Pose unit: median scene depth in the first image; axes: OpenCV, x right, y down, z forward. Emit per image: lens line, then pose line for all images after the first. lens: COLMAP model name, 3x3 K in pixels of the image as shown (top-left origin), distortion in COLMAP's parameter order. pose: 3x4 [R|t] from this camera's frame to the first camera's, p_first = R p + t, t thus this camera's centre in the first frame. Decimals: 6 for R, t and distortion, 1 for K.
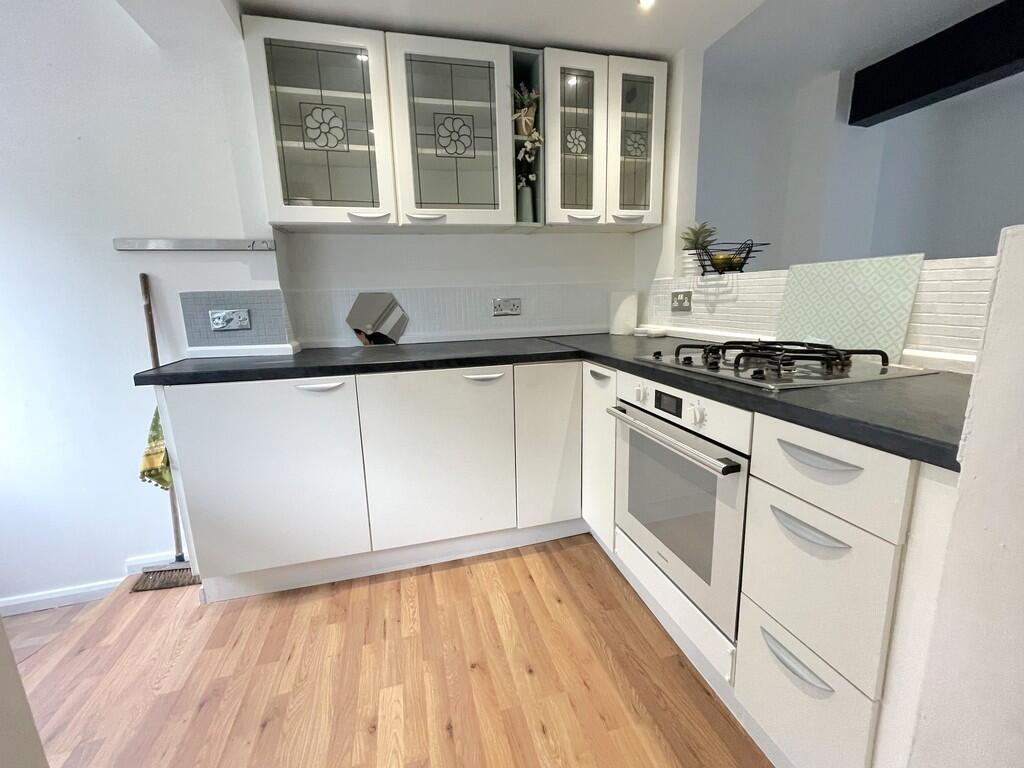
lens RADIAL K [[423.8, 0, 510.0], [0, 423.8, 379.1], [0, 0, 1]] dist [-0.014304, -0.000213]
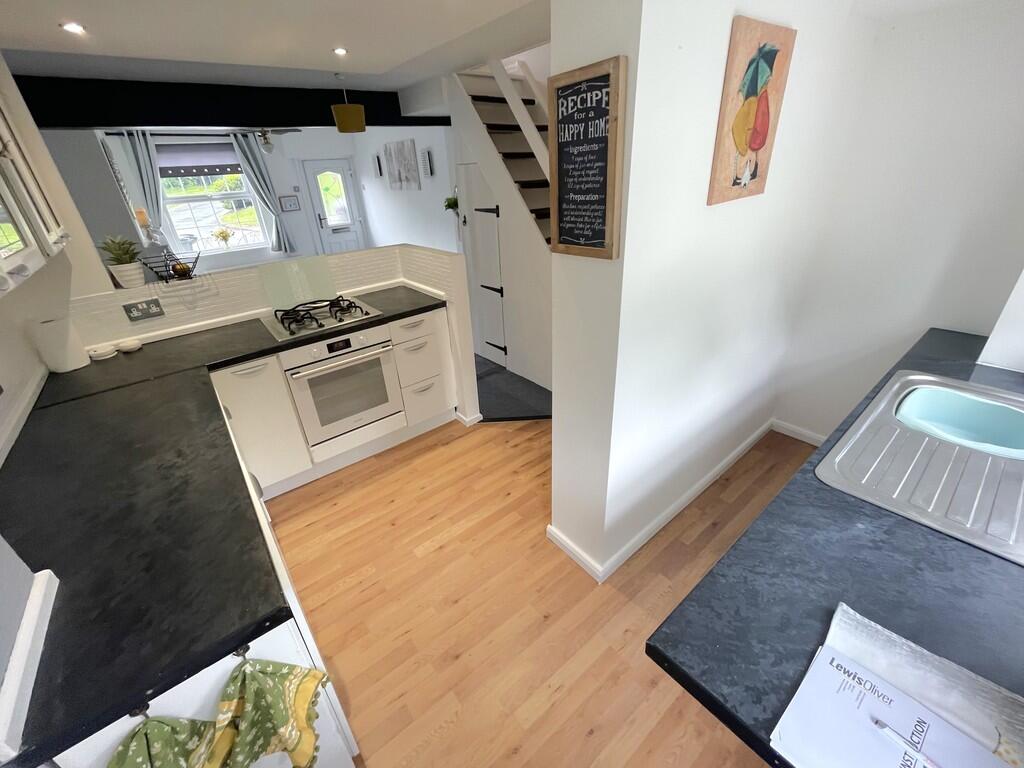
lens RADIAL K [[423.8, 0, 511.5], [0, 423.8, 380.1], [0, 0, 1]] dist [-0.014304, -0.000213]
pose [[-0.402305, -0.369499, 0.837628, -1.301045], [0.237404, 0.841533, 0.485245, -0.450898], [-0.884189, 0.394072, -0.250832, 0.682095]]
